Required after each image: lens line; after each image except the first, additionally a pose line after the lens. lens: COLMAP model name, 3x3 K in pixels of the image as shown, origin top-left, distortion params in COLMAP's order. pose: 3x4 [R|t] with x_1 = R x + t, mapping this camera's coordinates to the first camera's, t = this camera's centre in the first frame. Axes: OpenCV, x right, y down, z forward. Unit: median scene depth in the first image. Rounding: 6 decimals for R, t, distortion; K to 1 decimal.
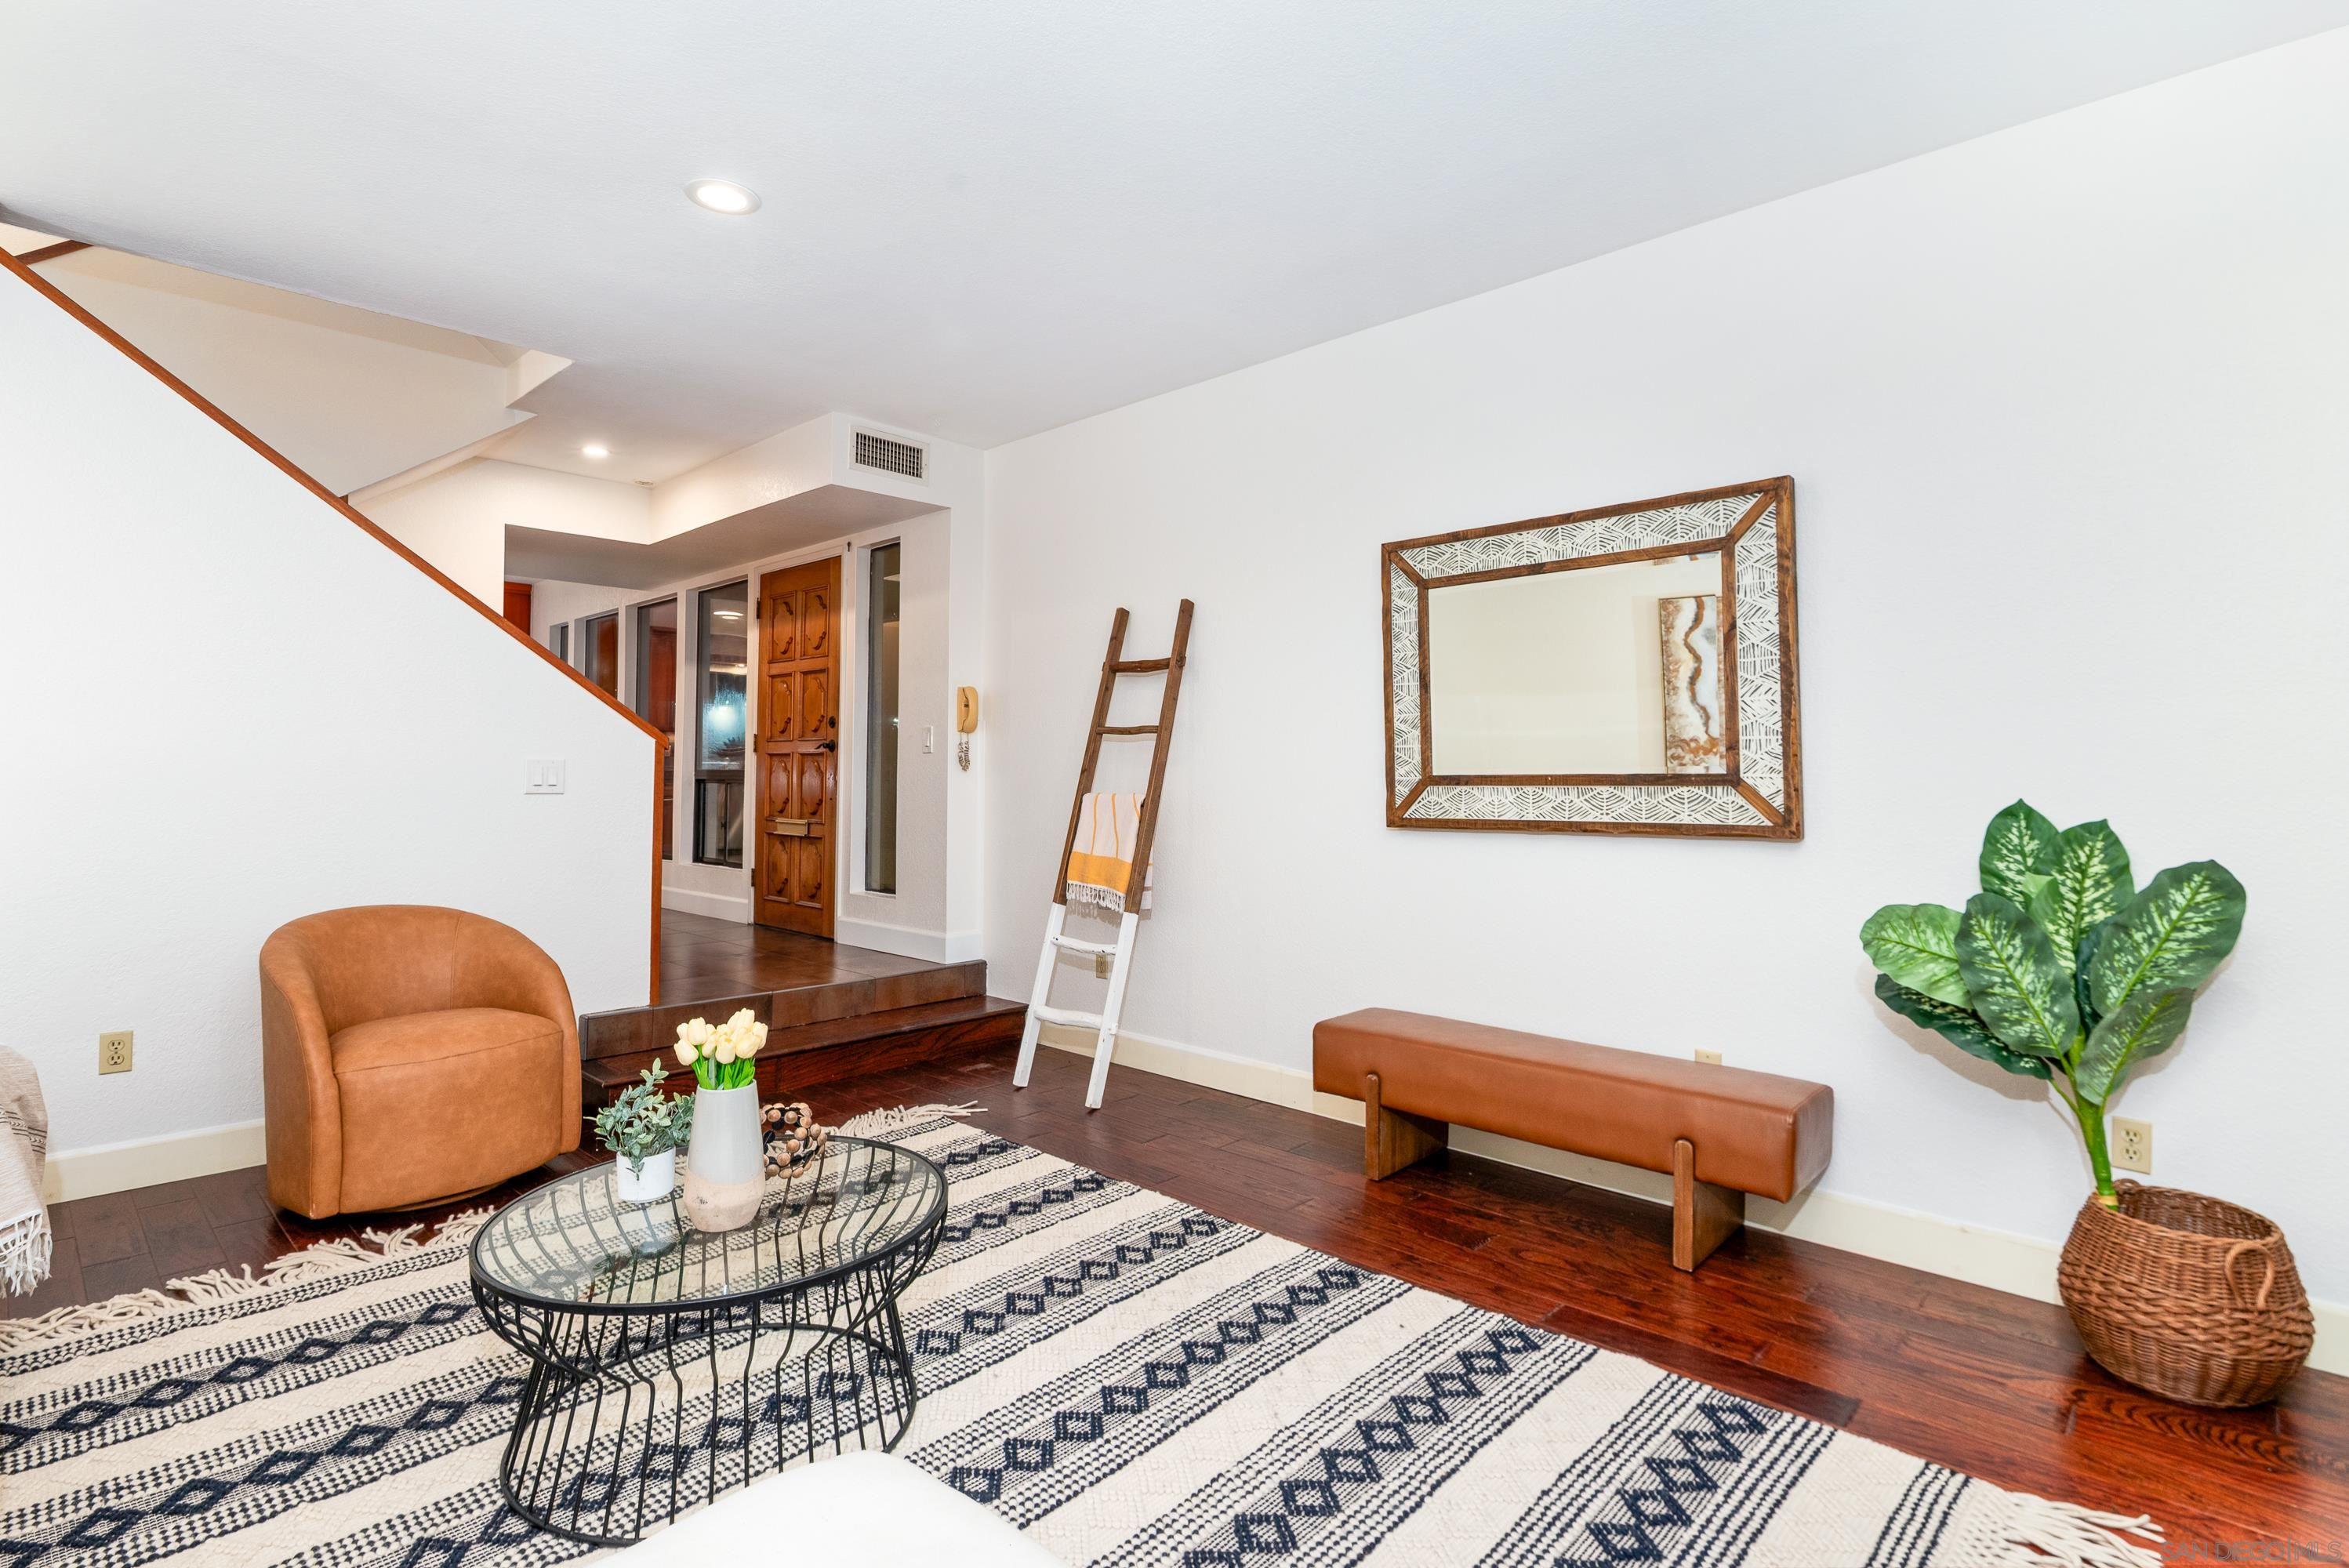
lens RADIAL K [[1160.7, 0, 1175.2], [0, 1160.7, 677.2], [0, 0, 1]] dist [-0.000800, -0.000643]
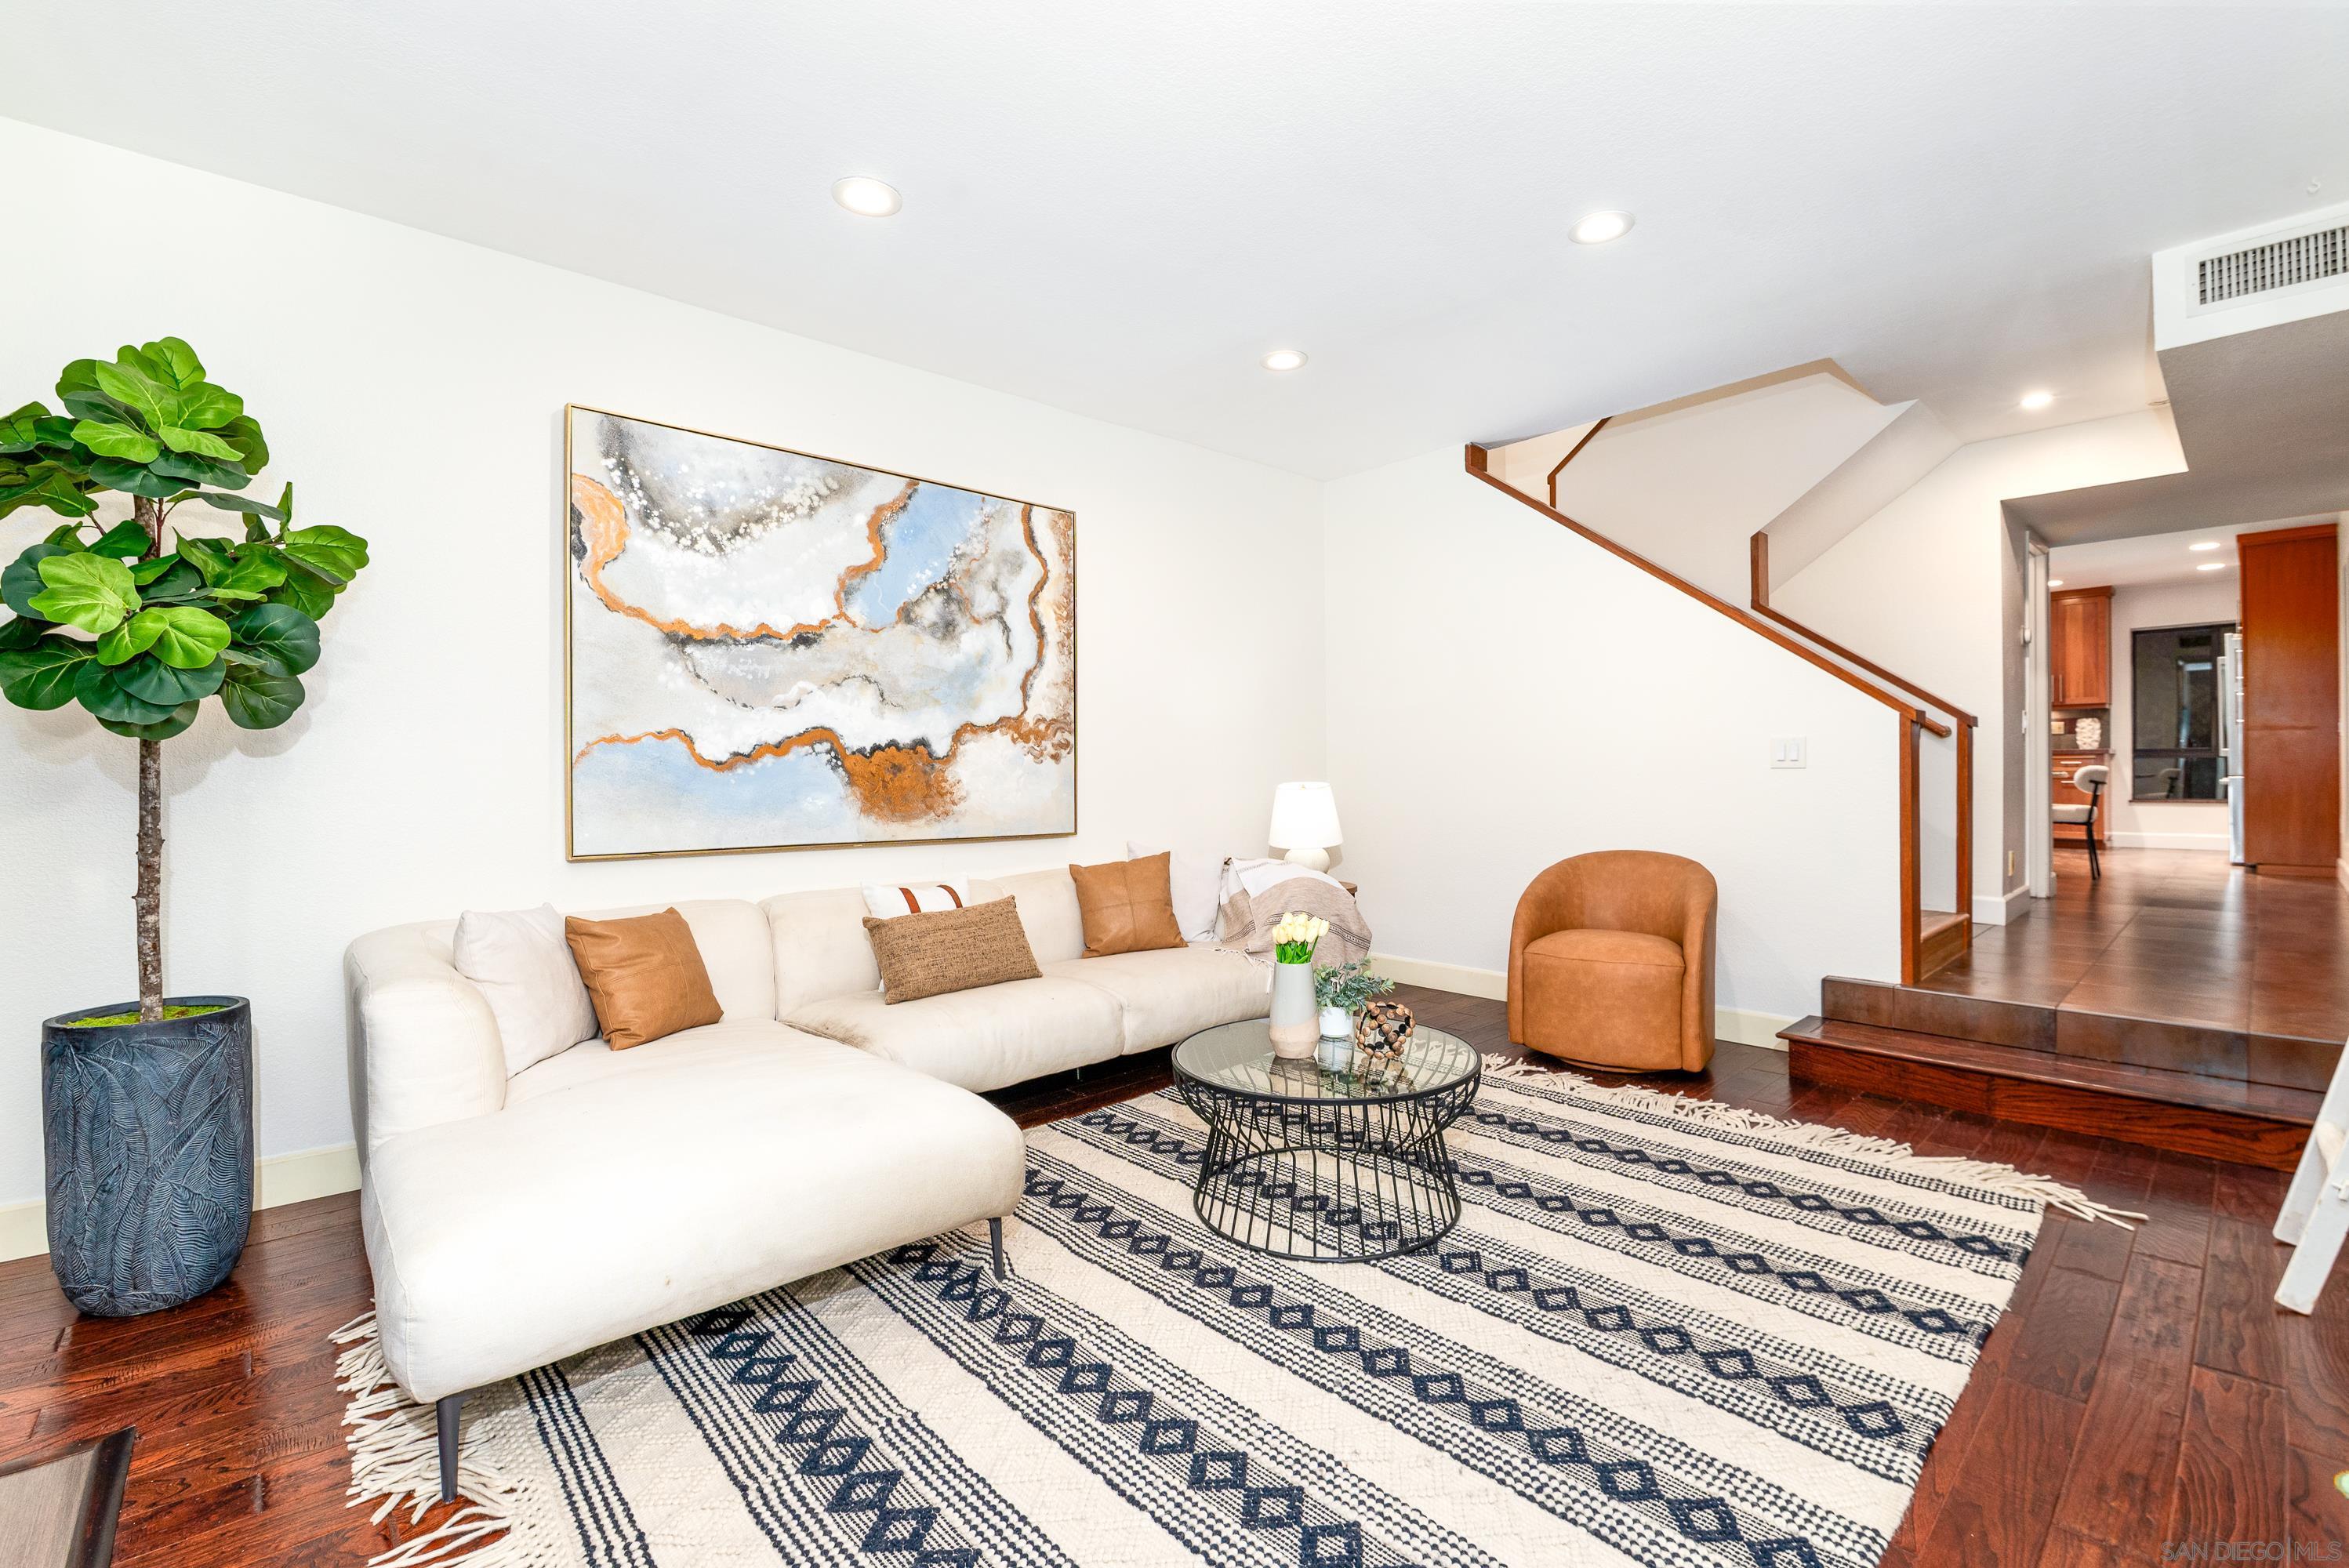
lens RADIAL K [[1014.9, 0, 1202.3], [0, 1014.9, 770.0], [0, 0, 1]] dist [0.009937, -0.011384]
pose [[-0.060594, 0.000747, -0.998162, 0.596267], [0.094677, 0.995495, -0.005003, 0.071849], [0.993662, -0.094806, -0.060391, 0.667364]]
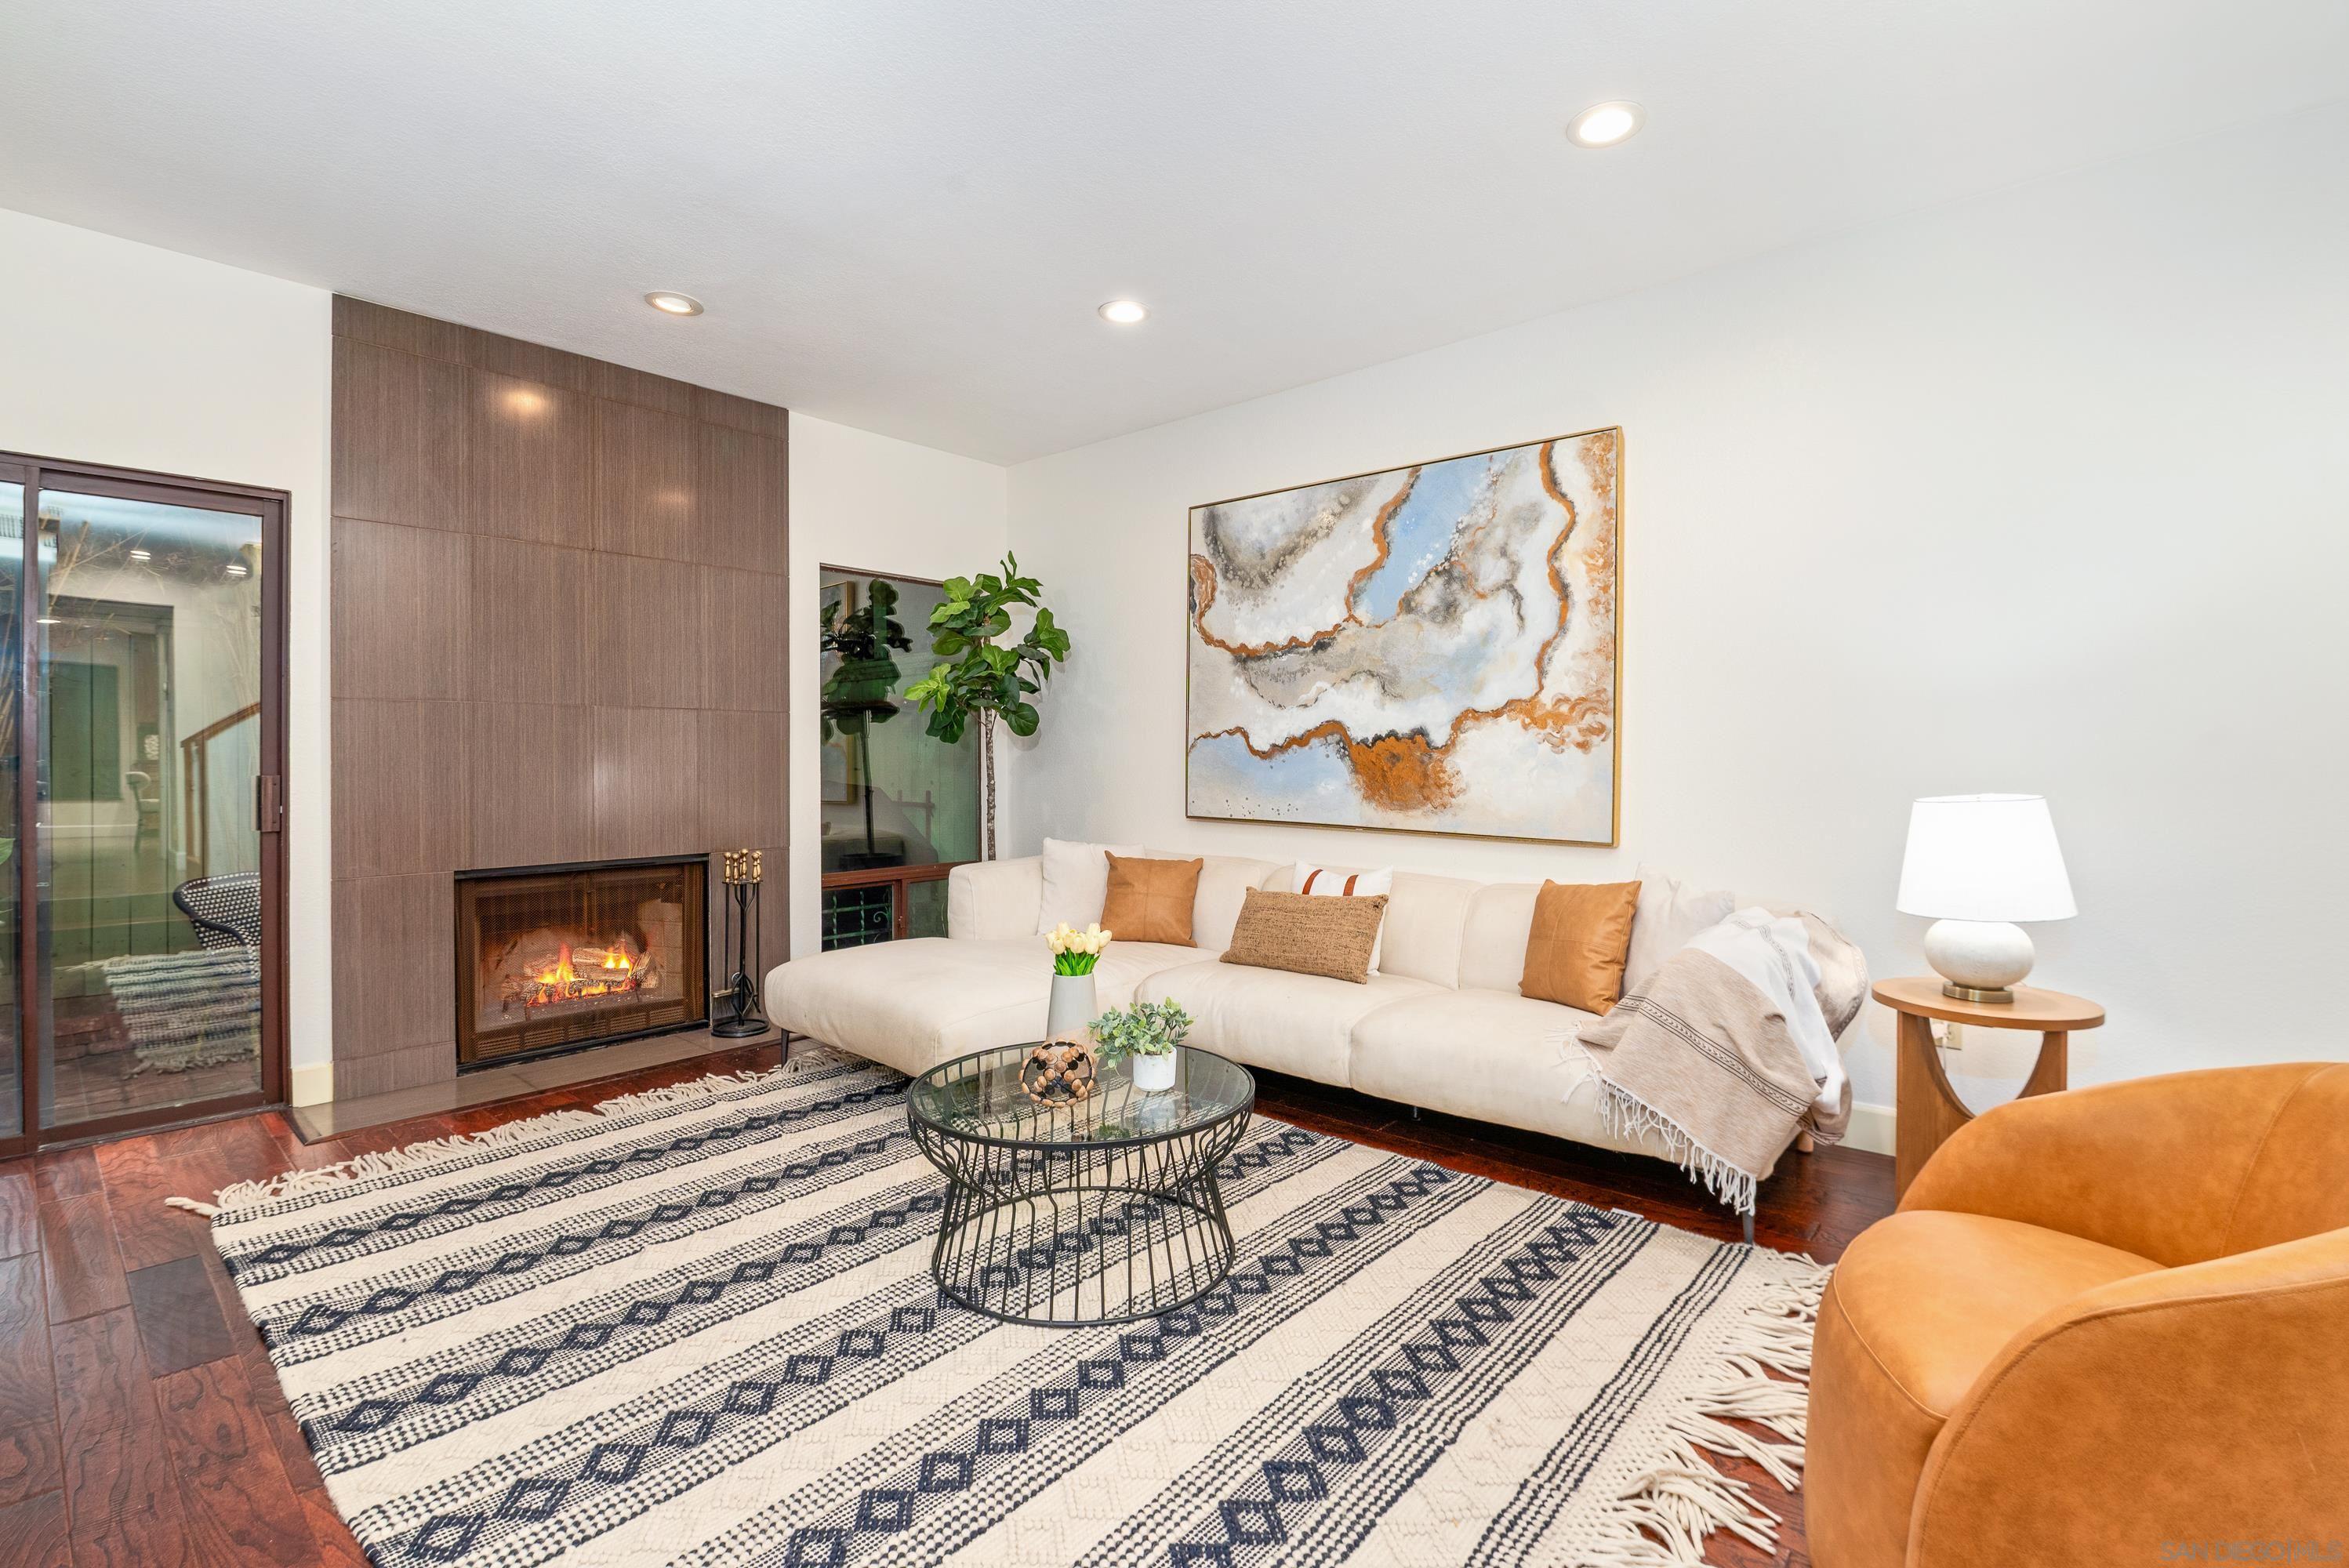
lens RADIAL K [[1044.1, 0, 1212.0], [0, 1044.1, 755.8], [0, 0, 1]] dist [-0.002256, -0.010409]
pose [[-0.998552, -0.000573, -0.053797, -0.319548], [0.004014, 0.996364, -0.085108, 0.135193], [0.053650, -0.085200, -0.994918, 1.501308]]
